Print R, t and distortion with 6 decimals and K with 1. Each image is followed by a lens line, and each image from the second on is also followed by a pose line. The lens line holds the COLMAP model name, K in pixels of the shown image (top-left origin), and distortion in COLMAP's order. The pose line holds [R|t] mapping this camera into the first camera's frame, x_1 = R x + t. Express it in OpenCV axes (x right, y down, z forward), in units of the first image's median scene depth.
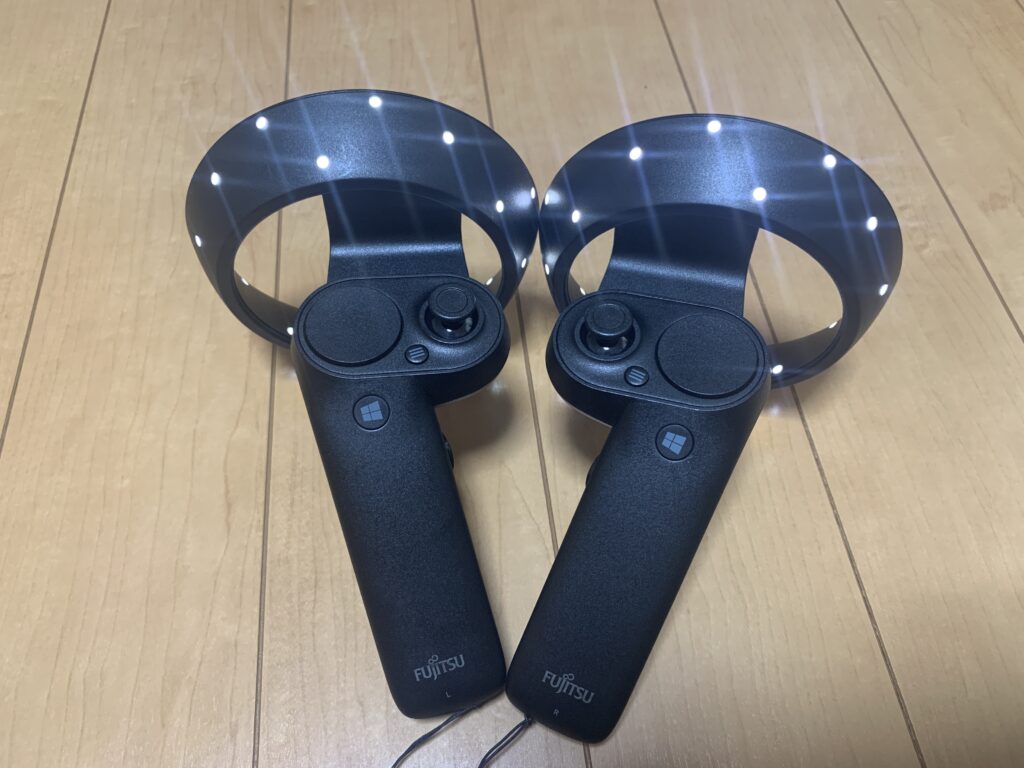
lens RADIAL K [[806.2, 0, 512.0], [0, 806.2, 384.0], [0, 0, 1]] dist [0.001398, 0.007699]
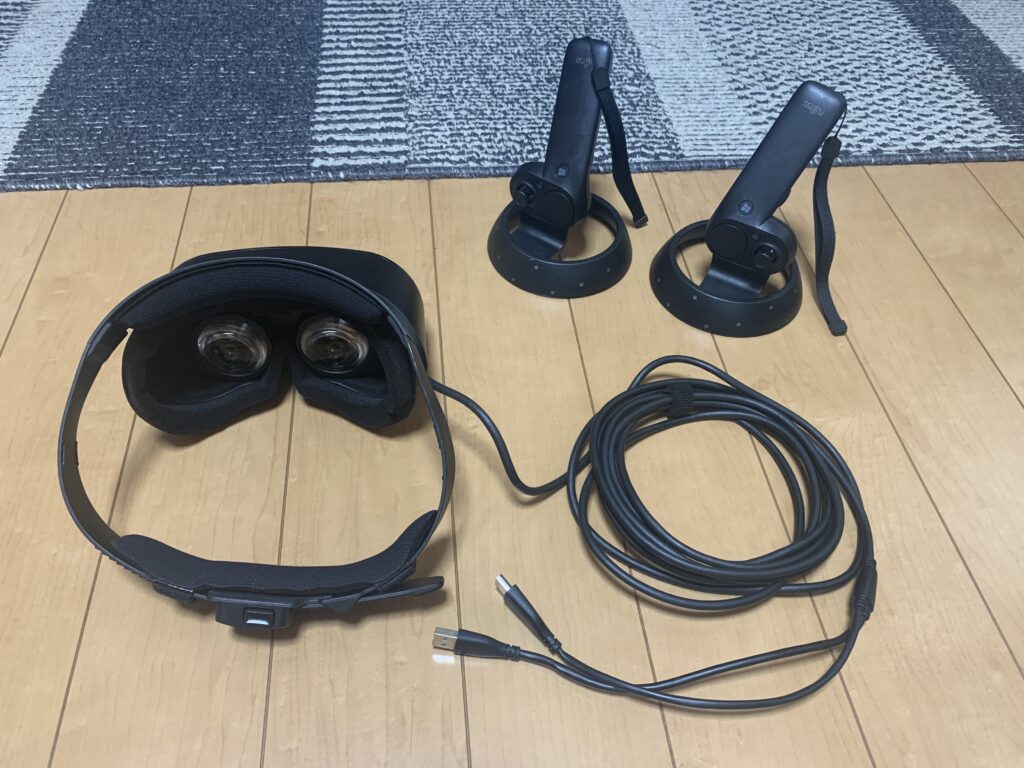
lens RADIAL K [[806.2, 0, 512.0], [0, 806.2, 384.0], [0, 0, 1]] dist [0.001398, 0.007699]
pose [[0.999074, 0.034152, 0.026164, 0.097803], [-0.029794, 0.987950, -0.151880, 0.025723], [-0.031036, 0.150960, 0.988053, -0.615719]]
